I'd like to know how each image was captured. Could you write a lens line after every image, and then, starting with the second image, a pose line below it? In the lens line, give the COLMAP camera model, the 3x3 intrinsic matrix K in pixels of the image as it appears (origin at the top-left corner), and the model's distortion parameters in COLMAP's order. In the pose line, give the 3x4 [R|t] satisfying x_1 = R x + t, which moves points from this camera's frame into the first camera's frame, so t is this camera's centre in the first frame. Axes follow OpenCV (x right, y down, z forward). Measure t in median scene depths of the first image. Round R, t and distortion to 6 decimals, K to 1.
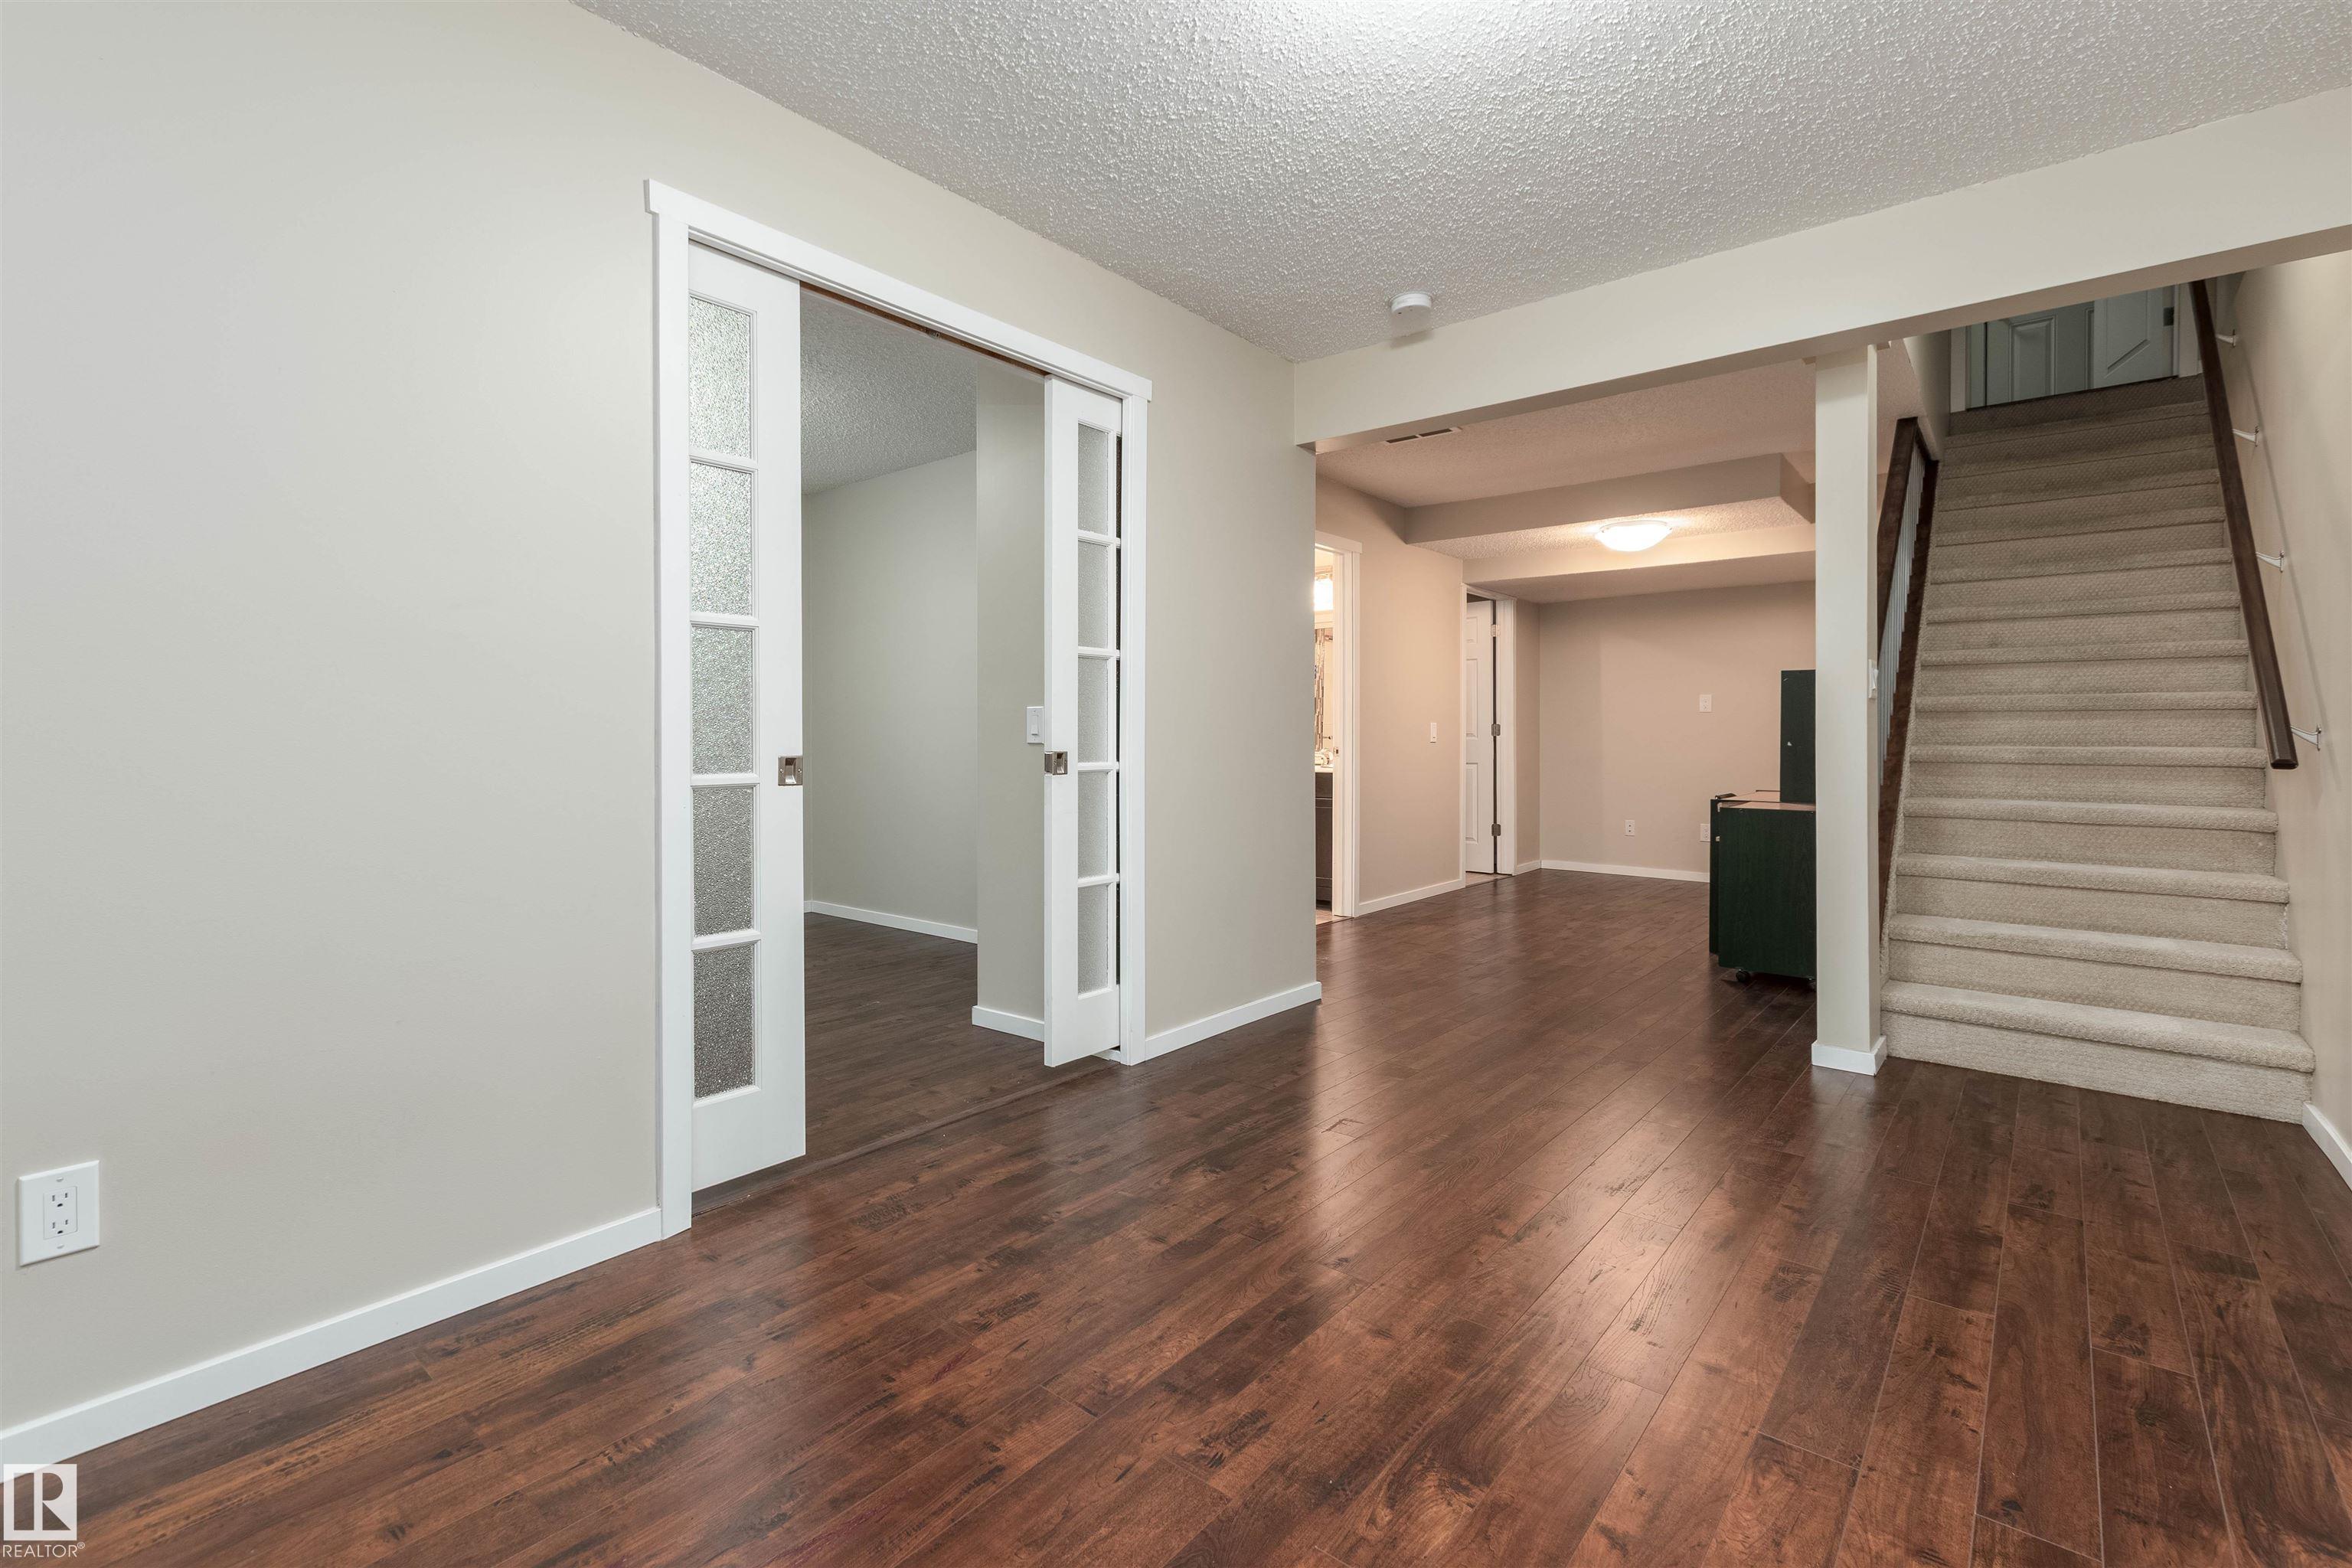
lens RADIAL K [[1046.9, 0, 1177.5], [0, 1046.9, 760.4], [0, 0, 1]] dist [0.005628, -0.001211]
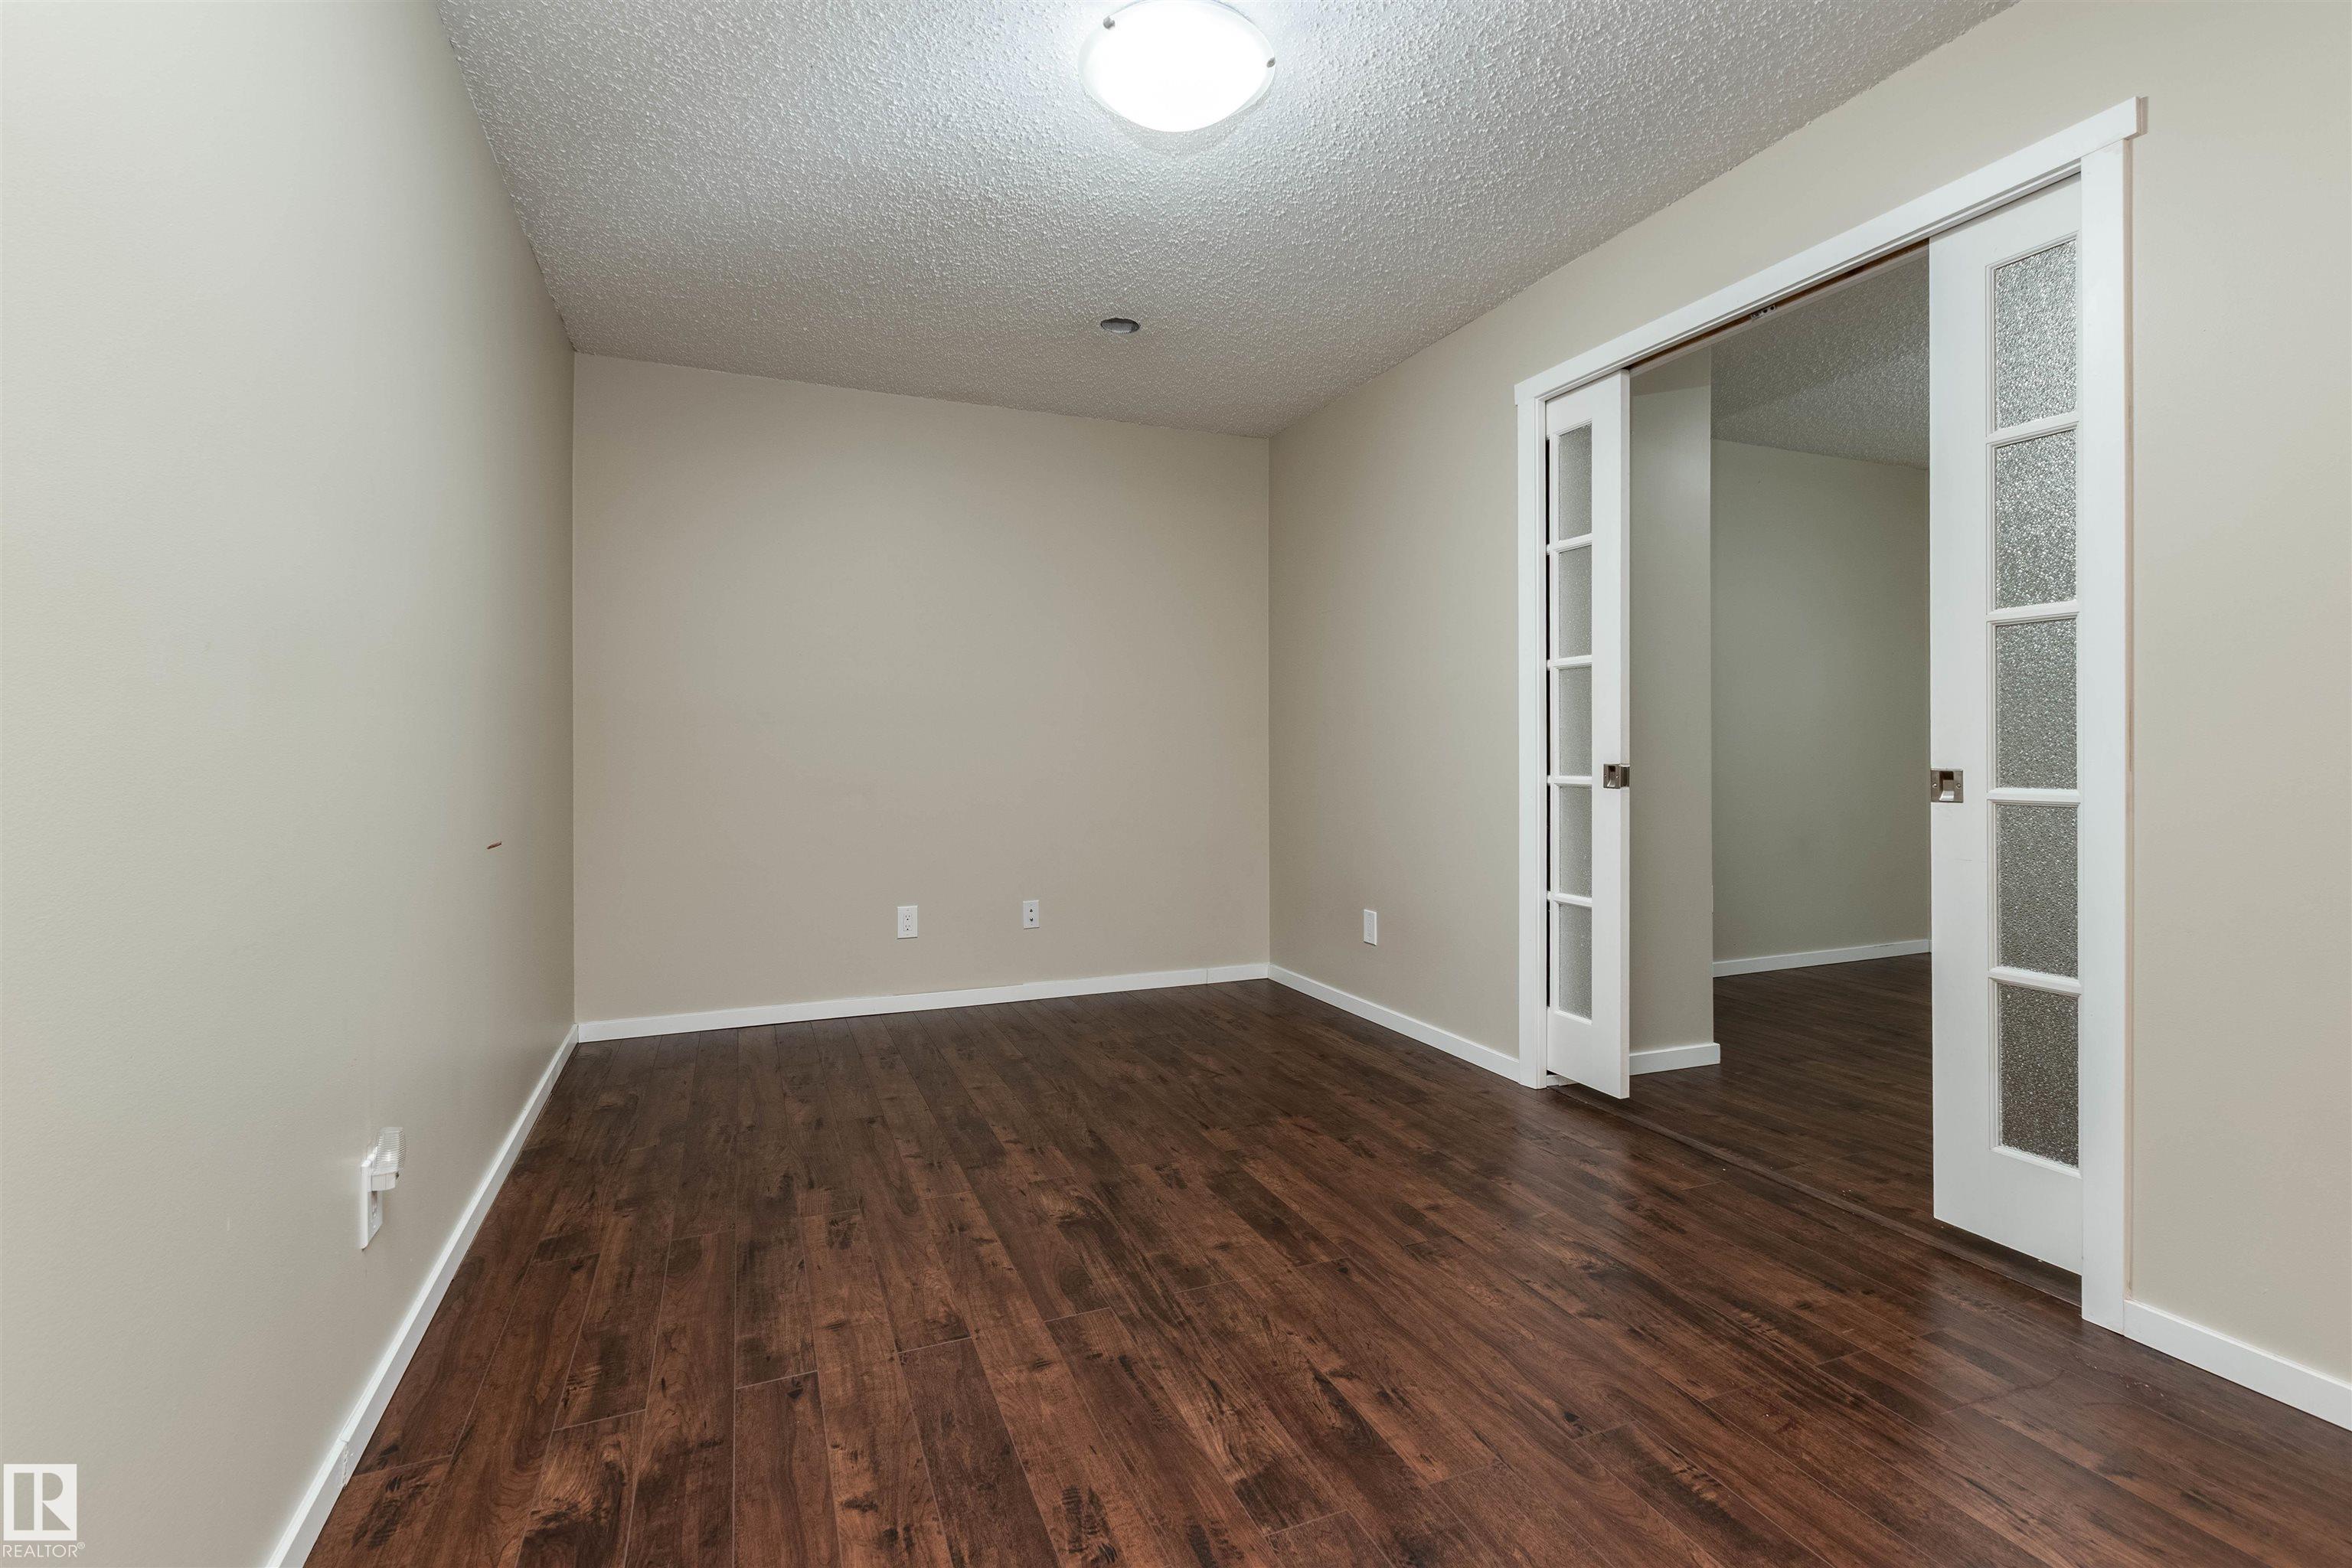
lens RADIAL K [[1041.3, 0, 1151.8], [0, 1041.3, 771.7], [0, 0, 1]] dist [0.011248, -0.000590]
pose [[-0.477707, 0.018173, -0.878331, 1.235591], [-0.020023, 0.999301, 0.031567, -0.030224], [0.878291, 0.032667, -0.477009, 1.438451]]
